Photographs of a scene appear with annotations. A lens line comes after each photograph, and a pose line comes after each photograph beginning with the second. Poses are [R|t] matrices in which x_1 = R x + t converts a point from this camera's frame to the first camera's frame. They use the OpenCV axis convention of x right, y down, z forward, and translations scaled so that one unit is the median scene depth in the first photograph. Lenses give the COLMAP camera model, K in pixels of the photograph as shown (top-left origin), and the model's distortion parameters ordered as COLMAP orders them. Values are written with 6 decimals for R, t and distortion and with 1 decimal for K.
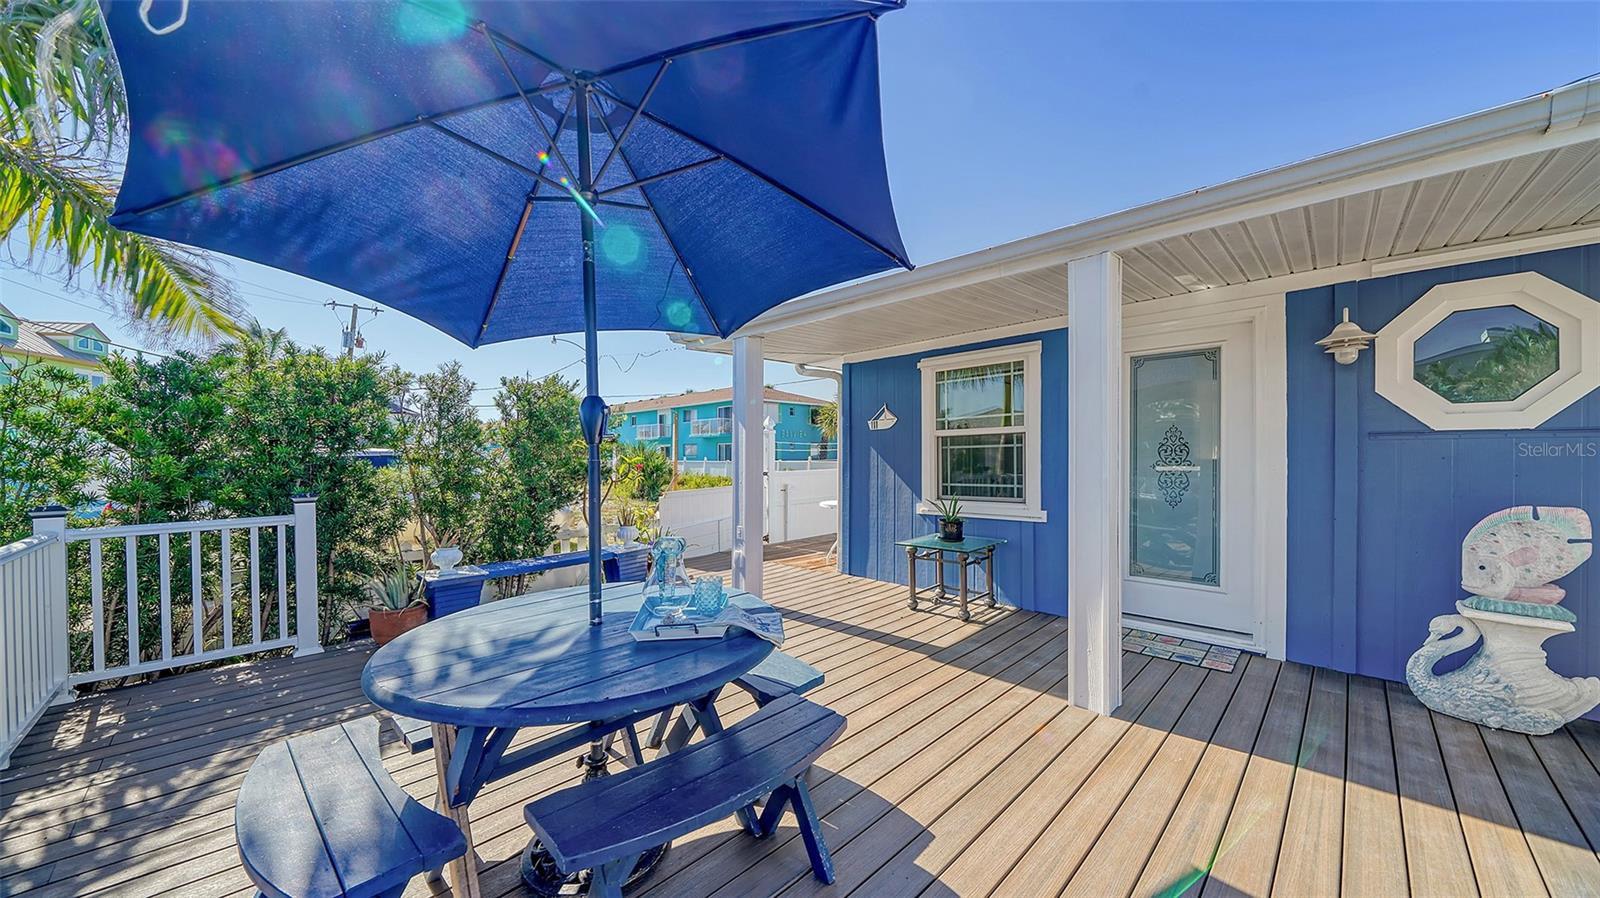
lens RADIAL K [[559.8, 0, 778.0], [0, 559.8, 459.7], [0, 0, 1]] dist [-0.001278, -0.001274]
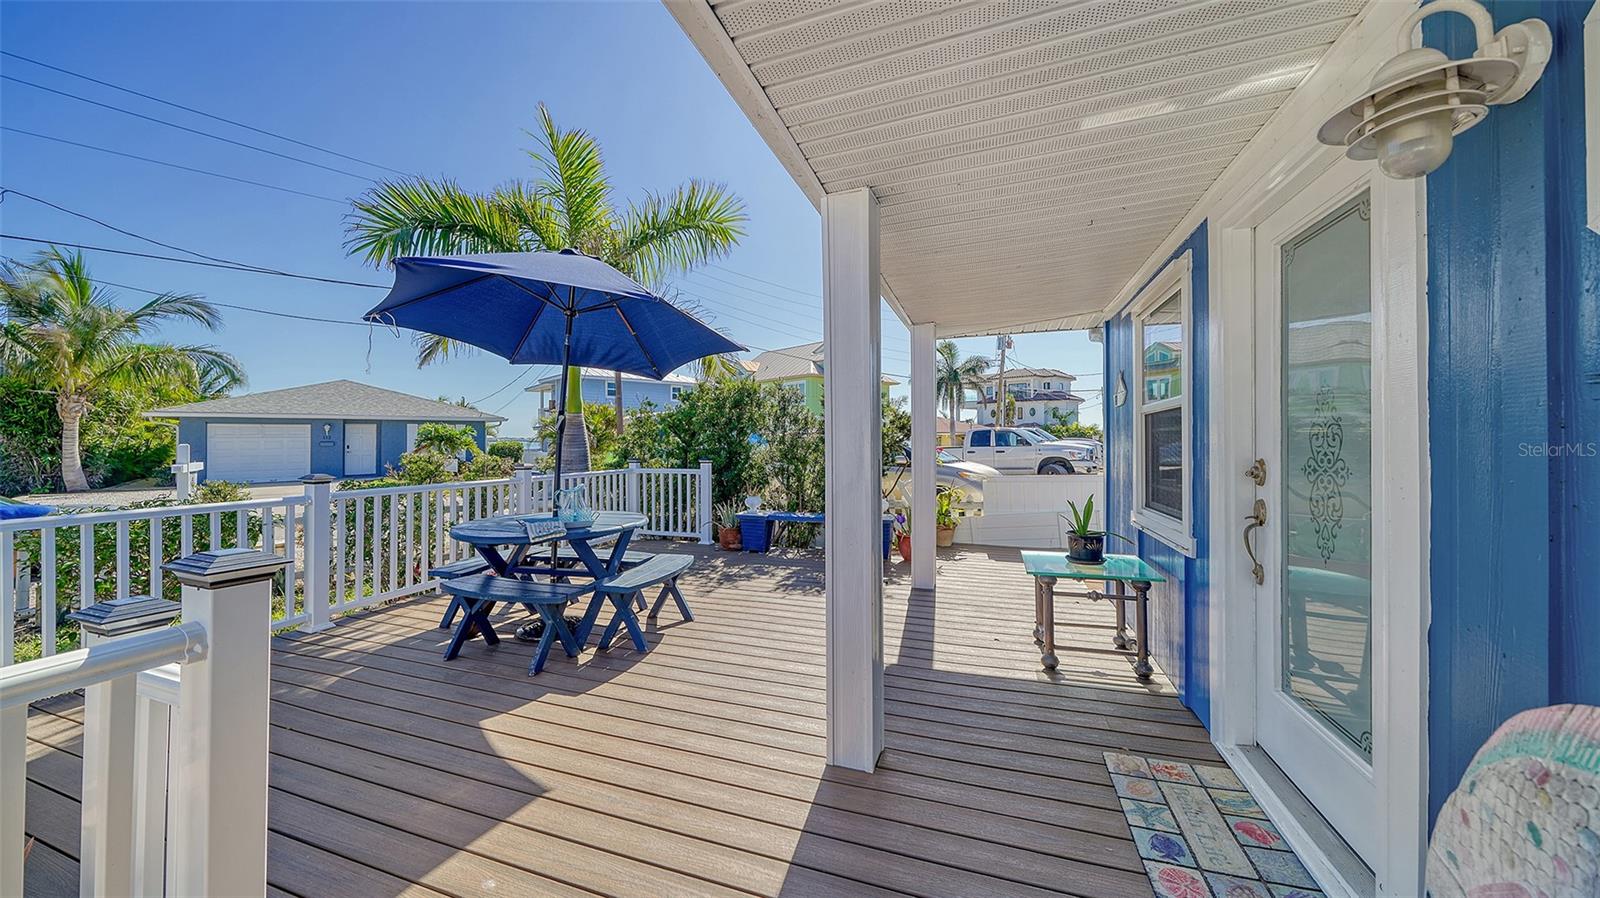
lens RADIAL K [[559.8, 0, 804.1], [0, 559.8, 441.1], [0, 0, 1]] dist [-0.001278, -0.001274]
pose [[0.452513, 0.010373, -0.891698, 0.998622], [-0.014383, 0.999887, 0.004332, -0.008256], [0.891642, 0.010864, 0.452611, 0.462165]]
